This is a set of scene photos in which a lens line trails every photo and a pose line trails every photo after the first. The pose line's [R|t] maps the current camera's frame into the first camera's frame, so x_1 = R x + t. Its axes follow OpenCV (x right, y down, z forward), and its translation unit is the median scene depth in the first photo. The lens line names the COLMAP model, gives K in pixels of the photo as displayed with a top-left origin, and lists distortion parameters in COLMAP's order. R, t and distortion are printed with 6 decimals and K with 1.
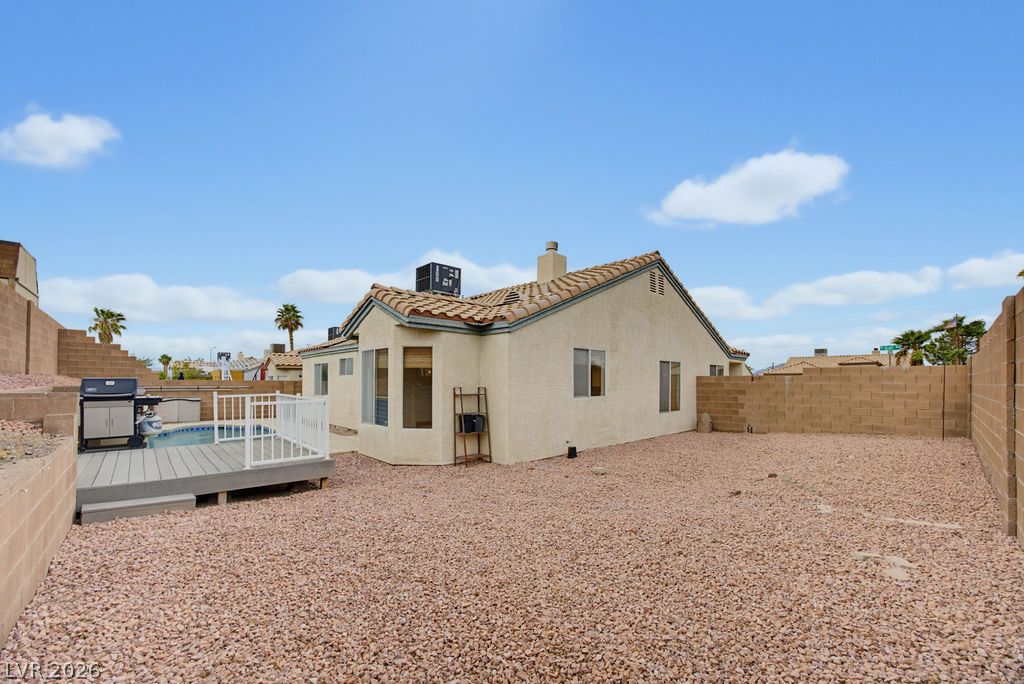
lens RADIAL K [[412.3, 0, 507.1], [0, 412.3, 381.2], [0, 0, 1]] dist [-0.001164, 0.000395]
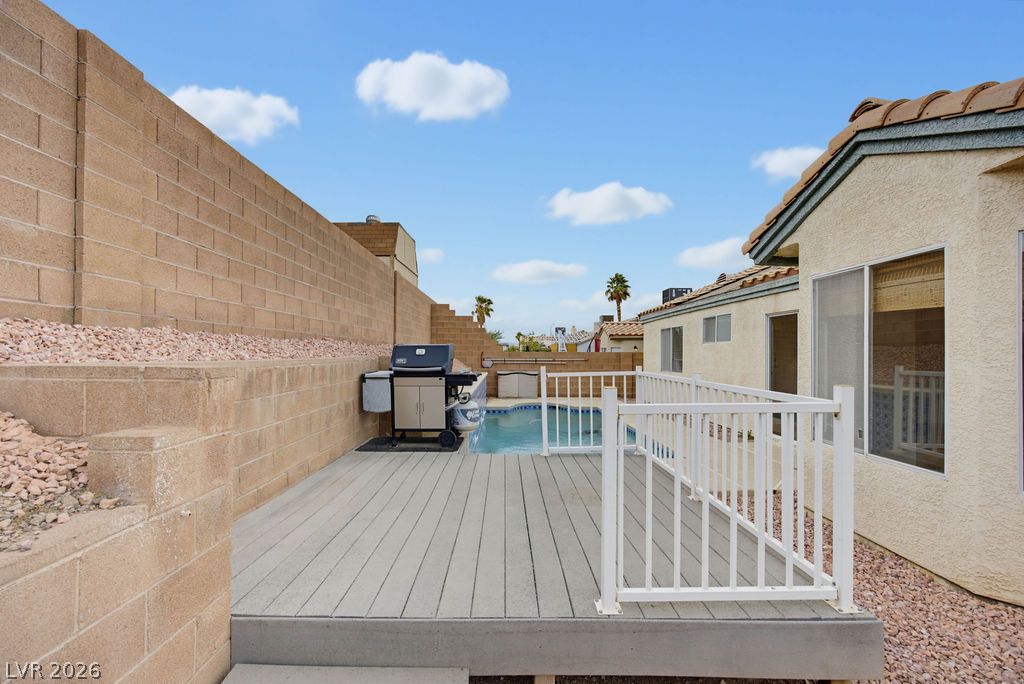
lens RADIAL K [[433.0, 0, 512.3], [0, 433.0, 353.4], [0, 0, 1]] dist [-0.002170, -0.000023]
pose [[0.755901, -0.002798, -0.654680, -0.167462], [0.000197, 0.999992, -0.004046, 0.004844], [0.654686, 0.002929, 0.755895, 0.250223]]
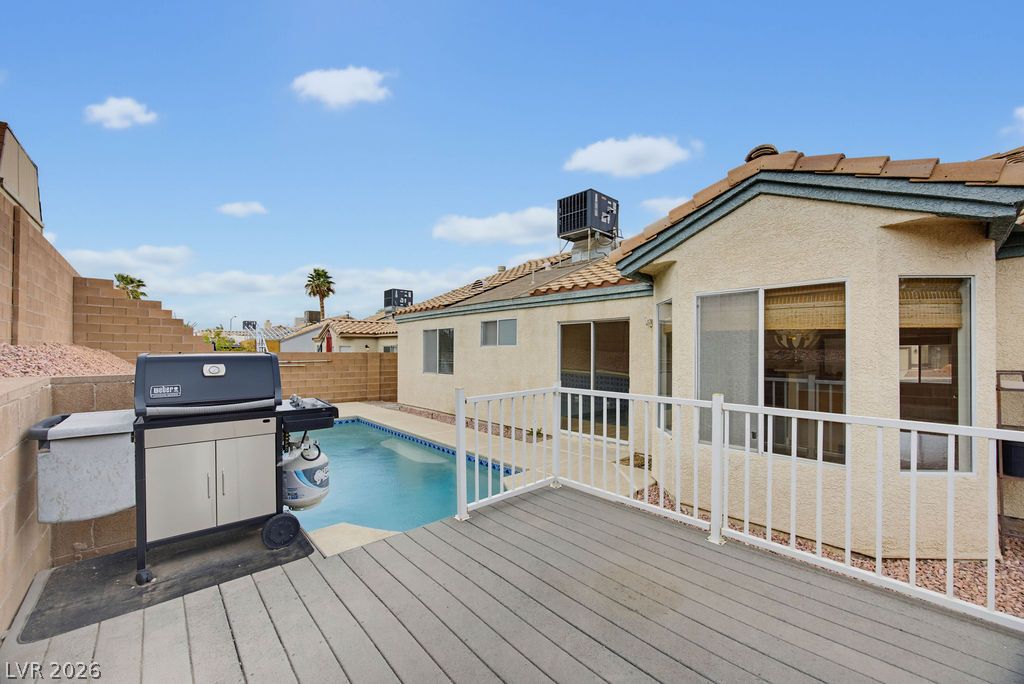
lens RADIAL K [[400.8, 0, 511.9], [0, 400.8, 350.1], [0, 0, 1]] dist [-0.025340, 0.007352]
pose [[0.999950, -0.000999, 0.009979, -0.329149], [0.001016, 0.999998, -0.001705, -0.004864], [-0.009977, 0.001715, 0.999949, 0.305300]]
